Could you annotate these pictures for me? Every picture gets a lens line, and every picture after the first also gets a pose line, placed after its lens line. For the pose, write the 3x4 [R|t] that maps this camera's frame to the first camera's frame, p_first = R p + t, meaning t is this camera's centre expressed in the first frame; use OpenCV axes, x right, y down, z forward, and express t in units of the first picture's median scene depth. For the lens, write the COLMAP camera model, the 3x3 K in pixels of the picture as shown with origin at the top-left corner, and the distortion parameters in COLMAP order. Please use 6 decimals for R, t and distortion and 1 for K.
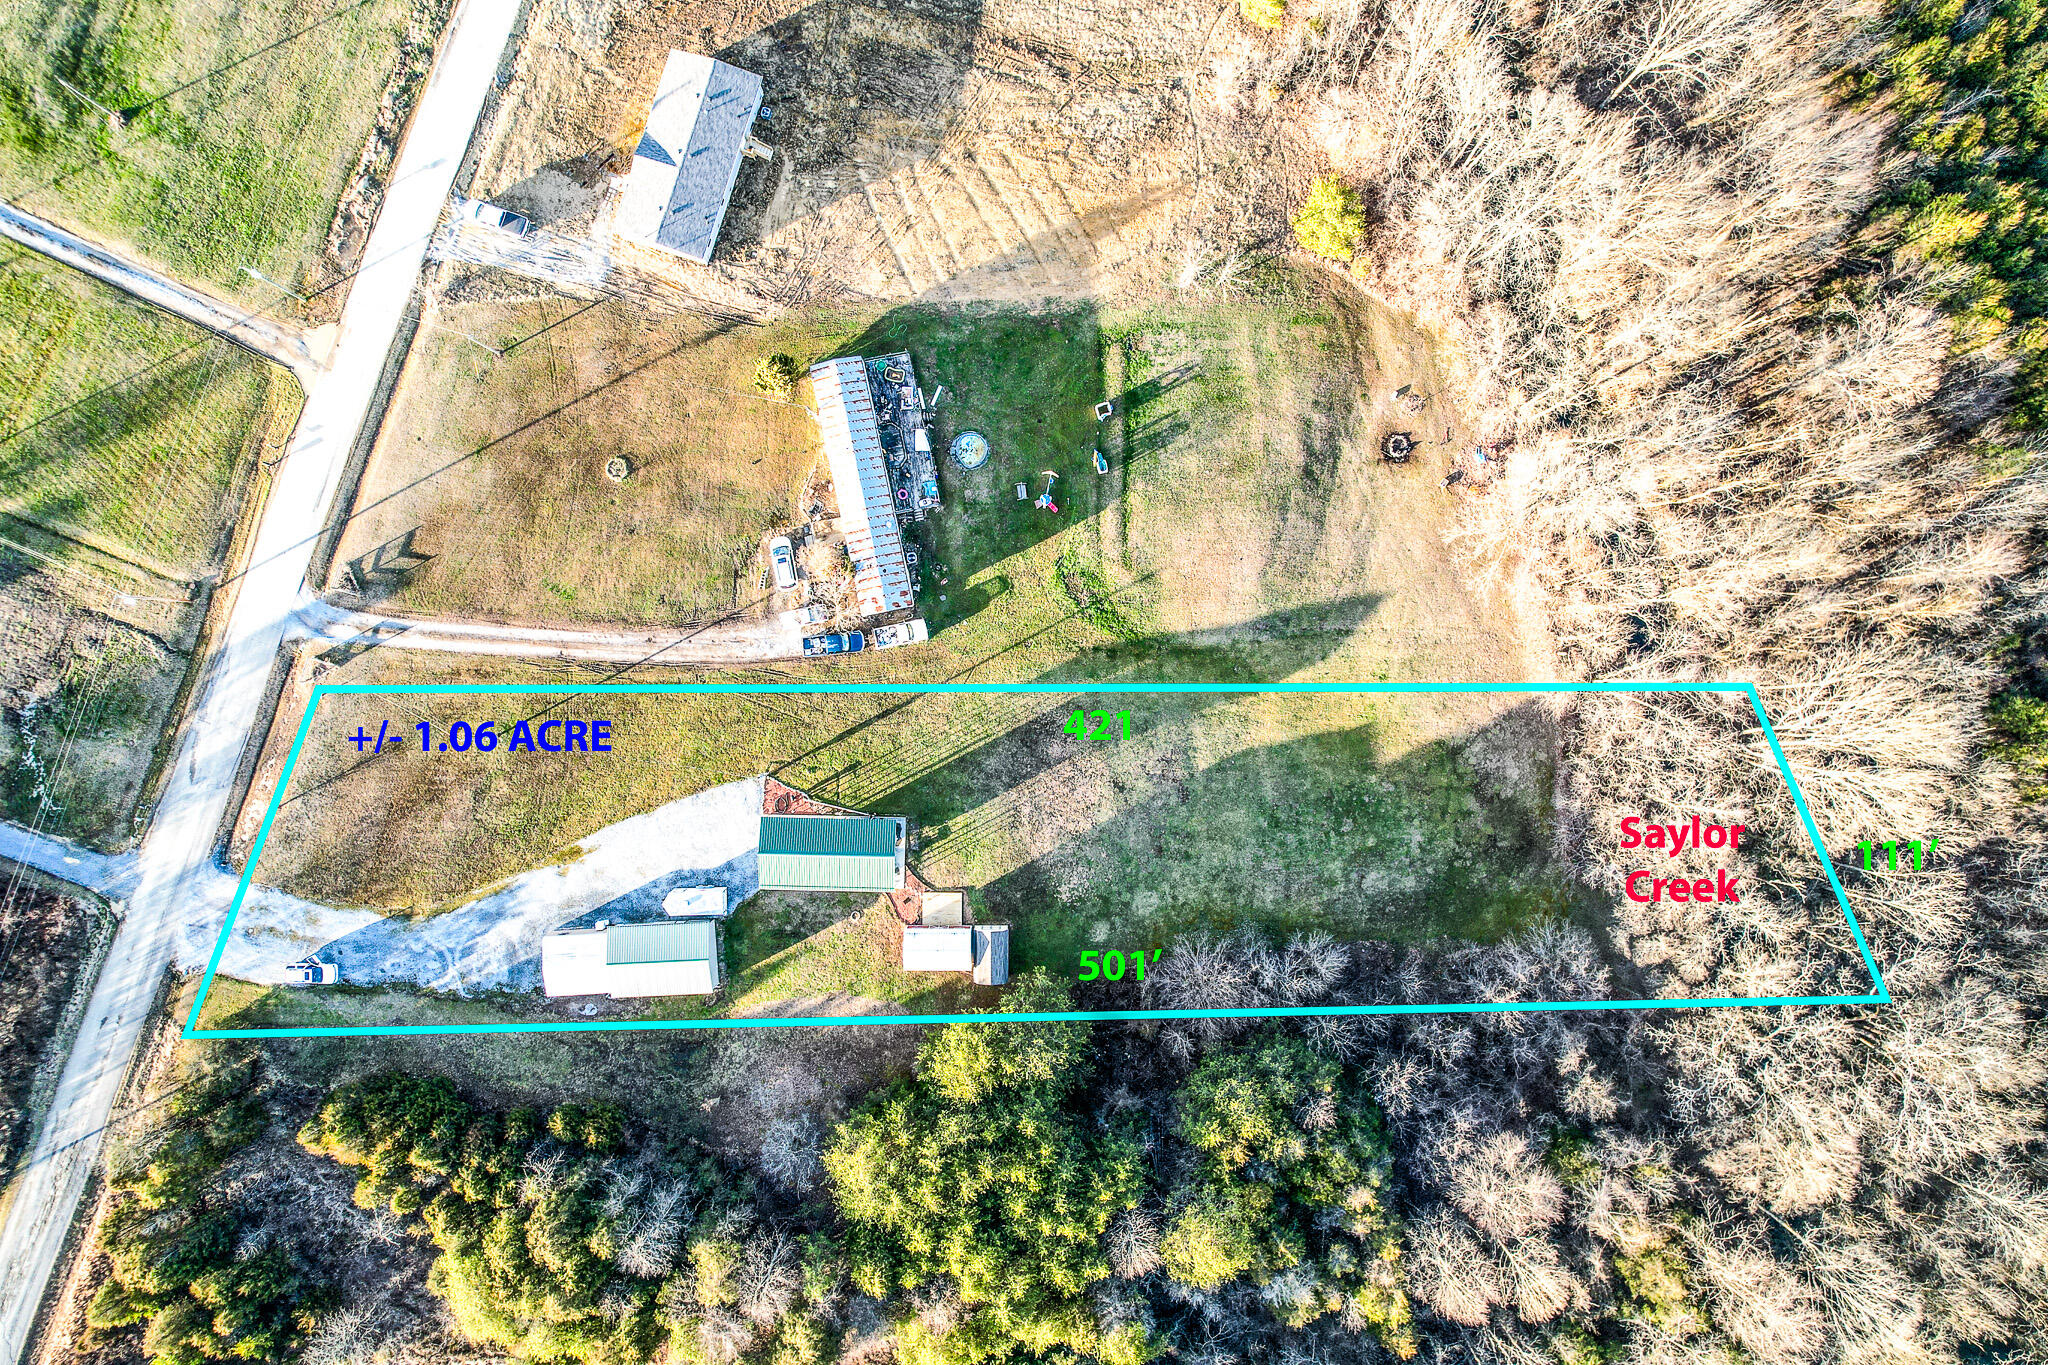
lens RADIAL K [[1324.8, 0, 1024.0], [0, 1324.8, 682.5], [0, 0, 1]] dist [-0.057654, 0.066428]
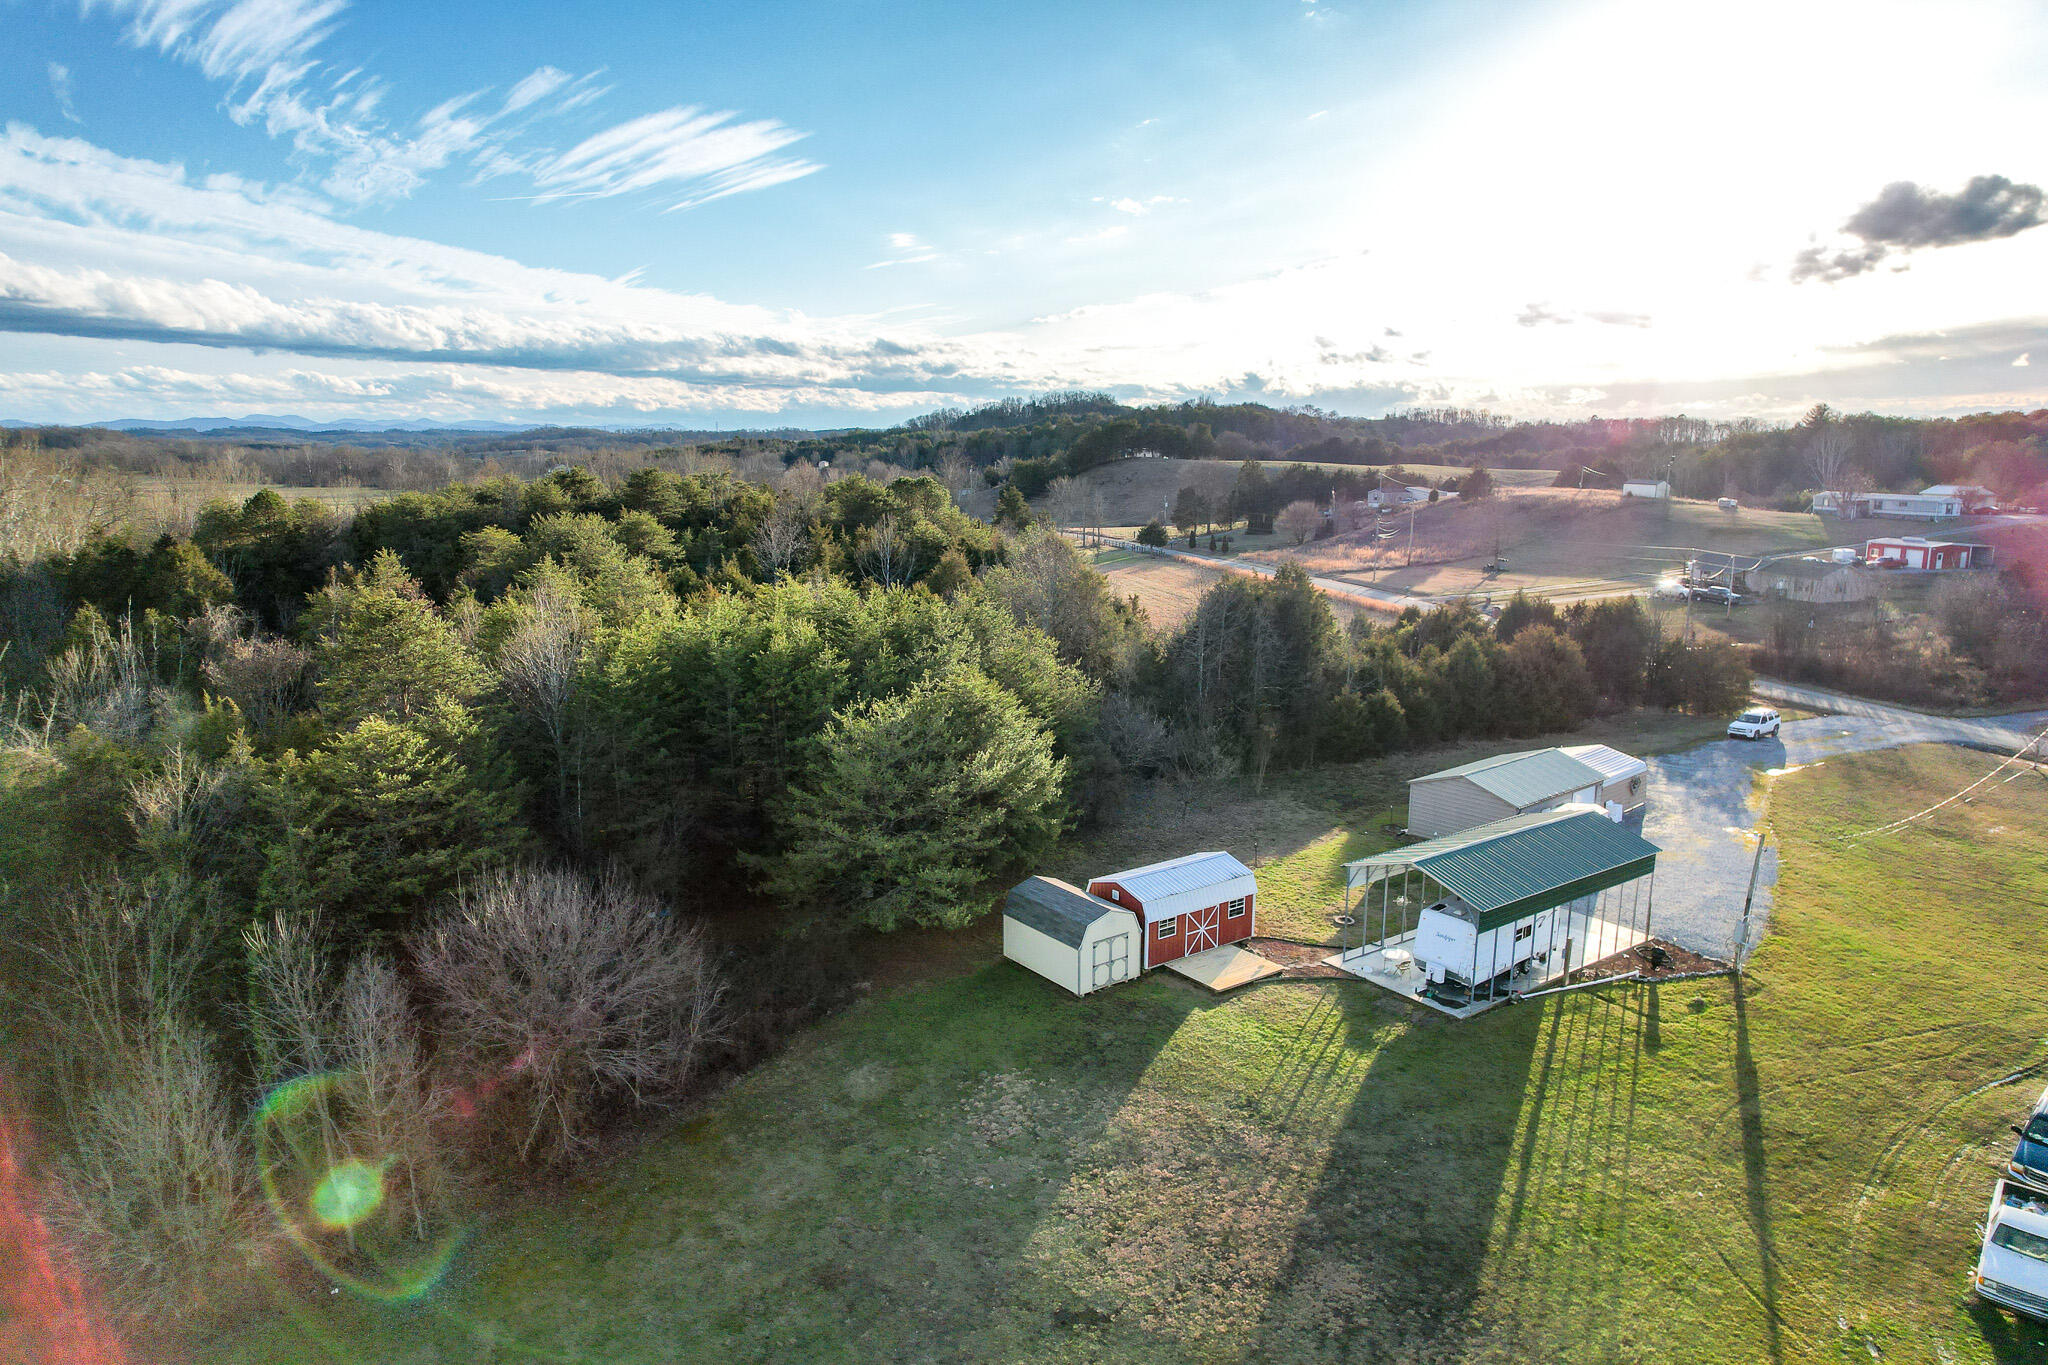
lens RADIAL K [[1324.8, 0, 1024.0], [0, 1324.8, 682.5], [0, 0, 1]] dist [-0.057654, 0.066428]
pose [[-0.796902, 0.108393, -0.594305, 0.227776], [-0.603917, -0.167737, 0.779198, -0.102162], [-0.015228, 0.979855, 0.199131, 0.831551]]
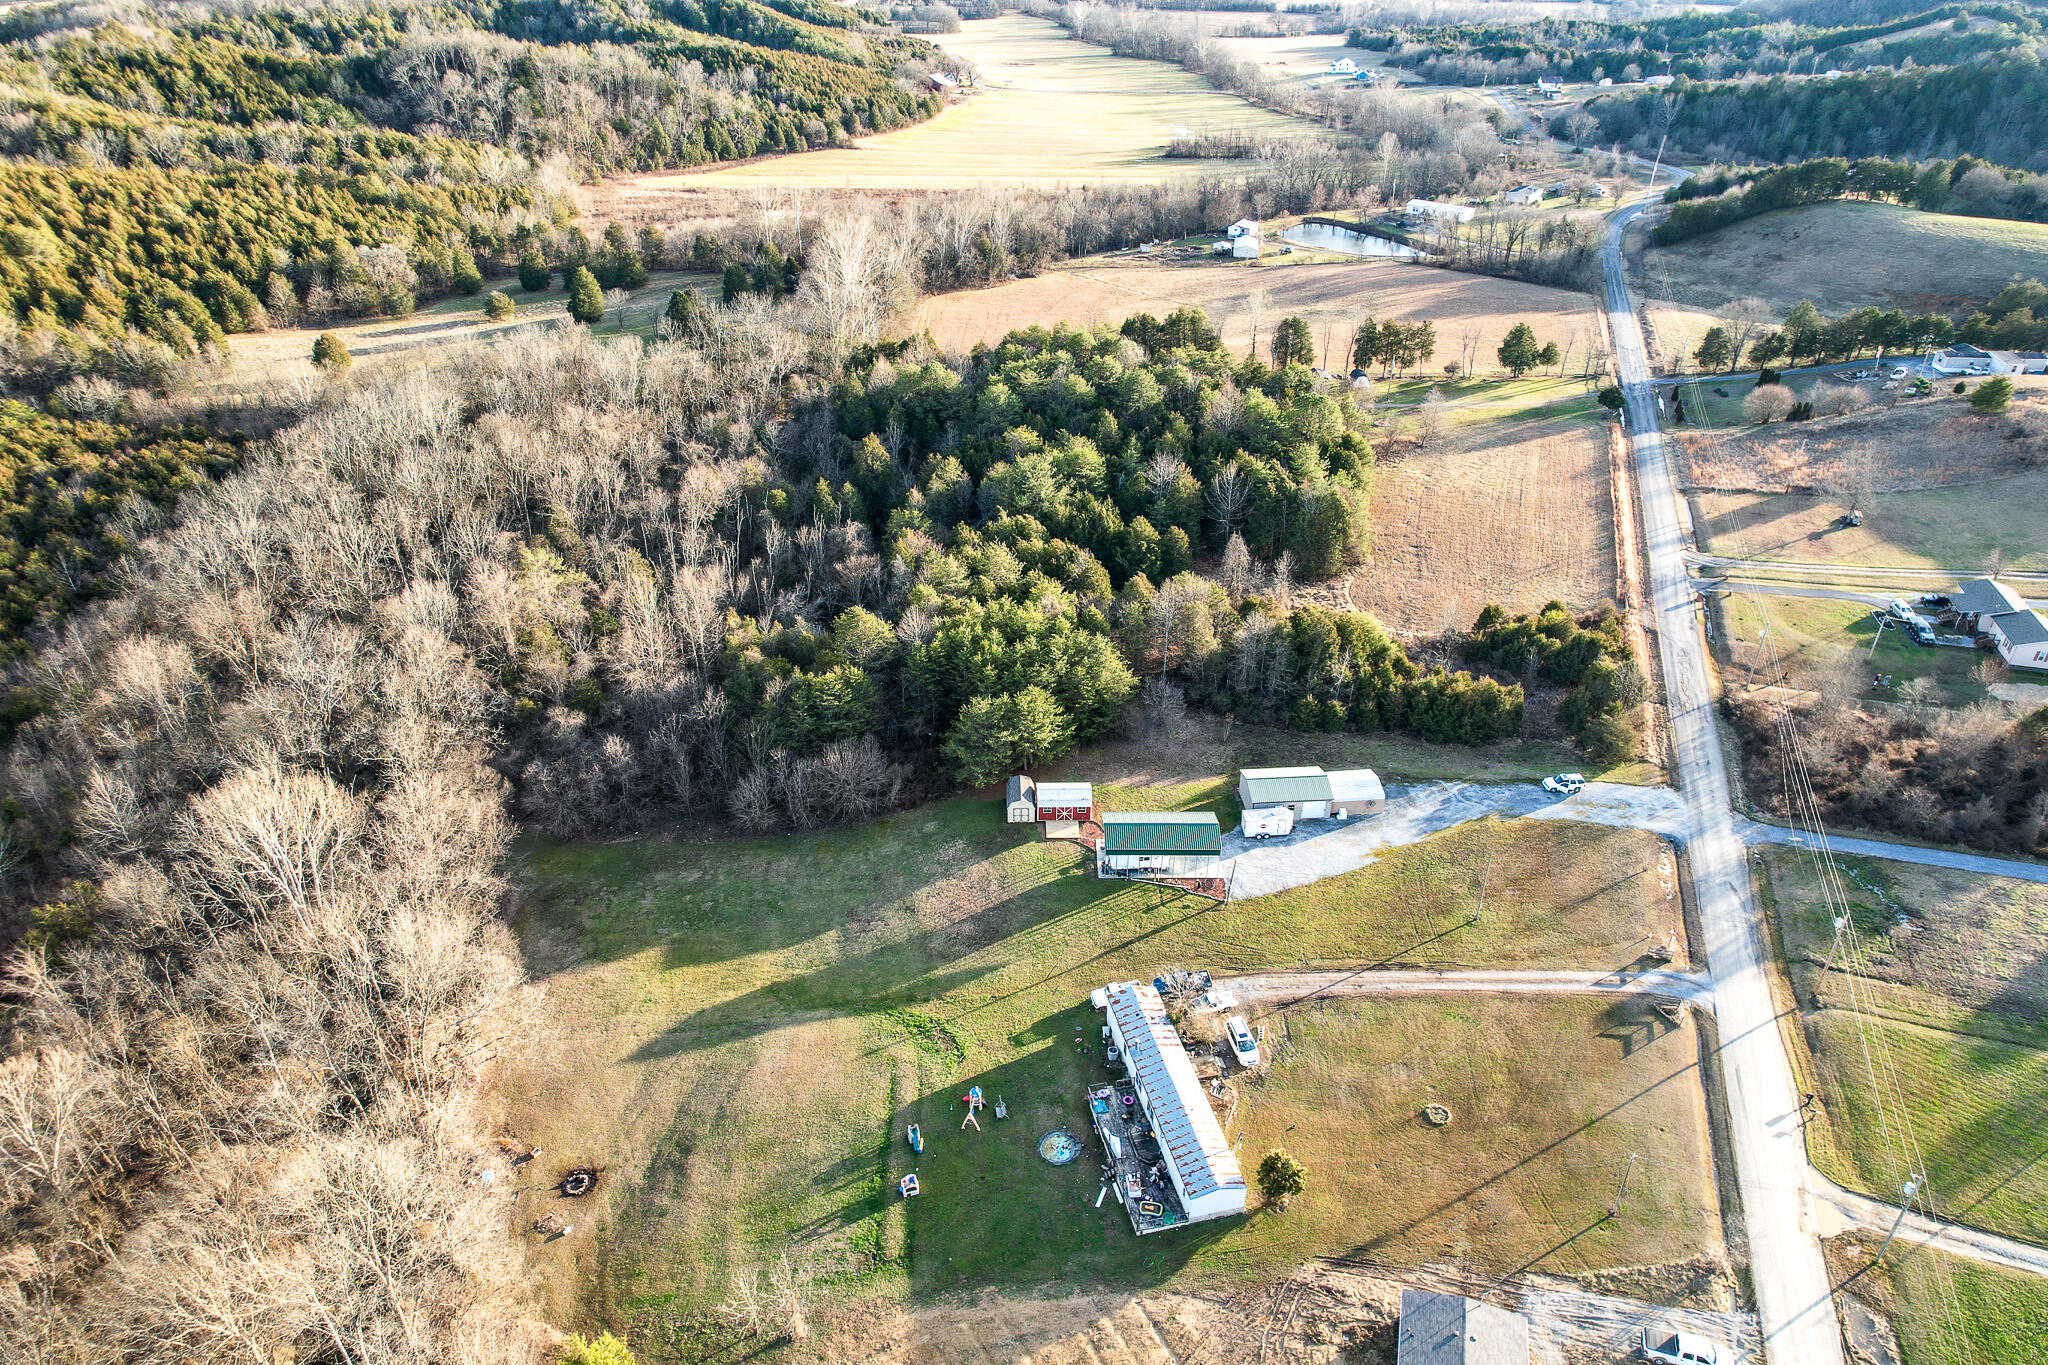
lens RADIAL K [[1295.1, 0, 1014.2], [0, 1295.1, 686.8], [0, 0, 1]] dist [-0.059272, 0.054311]
pose [[-0.999725, 0.010153, -0.021140, 0.005295], [-0.023259, -0.544557, 0.838401, -0.740812], [-0.003000, 0.838662, 0.544644, 0.255732]]
